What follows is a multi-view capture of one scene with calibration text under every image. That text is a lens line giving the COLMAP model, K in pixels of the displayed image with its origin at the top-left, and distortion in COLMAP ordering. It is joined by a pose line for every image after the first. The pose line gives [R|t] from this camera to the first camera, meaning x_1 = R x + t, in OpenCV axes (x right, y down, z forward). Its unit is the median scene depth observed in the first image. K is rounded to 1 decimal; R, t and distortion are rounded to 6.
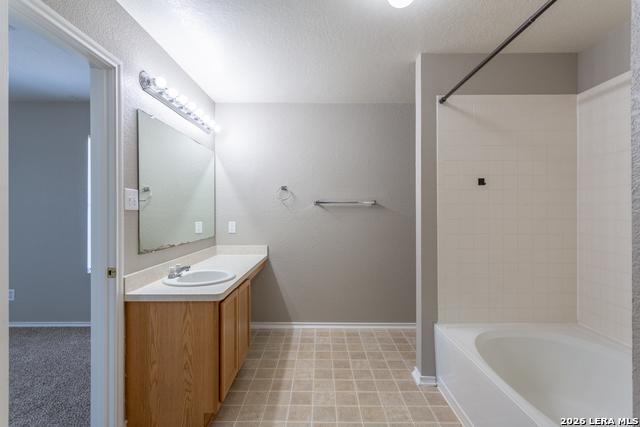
lens RADIAL K [[299.3, 0, 319.2], [0, 299.3, 212.9], [0, 0, 1]] dist [-0.000278, 0.003904]
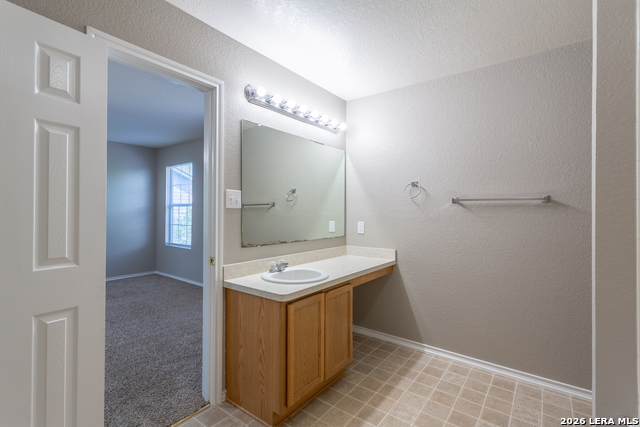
lens RADIAL K [[299.3, 0, 320.4], [0, 299.3, 211.8], [0, 0, 1]] dist [-0.000278, 0.003904]
pose [[0.797239, 0.006842, -0.603625, 0.223665], [-0.010356, 0.999944, -0.002343, 0.001649], [0.603575, 0.008119, 0.797265, 0.192154]]
